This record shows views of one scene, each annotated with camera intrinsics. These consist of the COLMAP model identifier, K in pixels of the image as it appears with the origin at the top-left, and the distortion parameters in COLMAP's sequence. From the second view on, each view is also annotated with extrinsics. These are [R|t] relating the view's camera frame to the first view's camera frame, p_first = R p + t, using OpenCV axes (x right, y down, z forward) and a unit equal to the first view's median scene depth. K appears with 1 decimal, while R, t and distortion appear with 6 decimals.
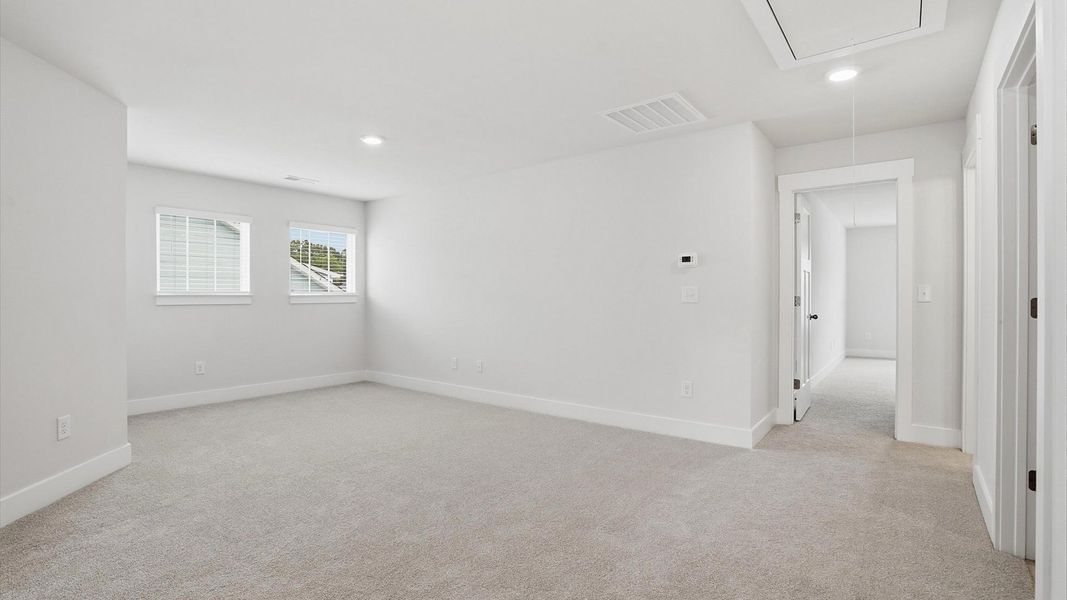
lens RADIAL K [[494.2, 0, 539.9], [0, 494.2, 301.1], [0, 0, 1]] dist [-0.027613, 0.000157]
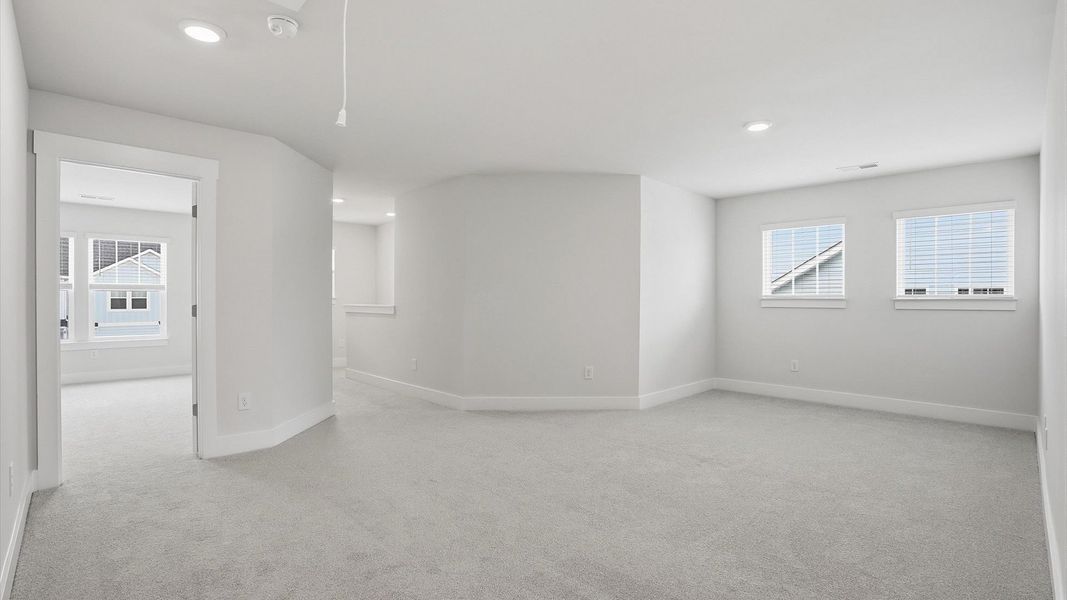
lens RADIAL K [[494.2, 0, 539.9], [0, 494.2, 301.1], [0, 0, 1]] dist [-0.027613, 0.000157]
pose [[-0.153899, 0.004744, -0.988075, 0.422663], [-0.011201, 0.999916, 0.006545, -0.007433], [0.988023, 0.012075, -0.153833, 0.524148]]
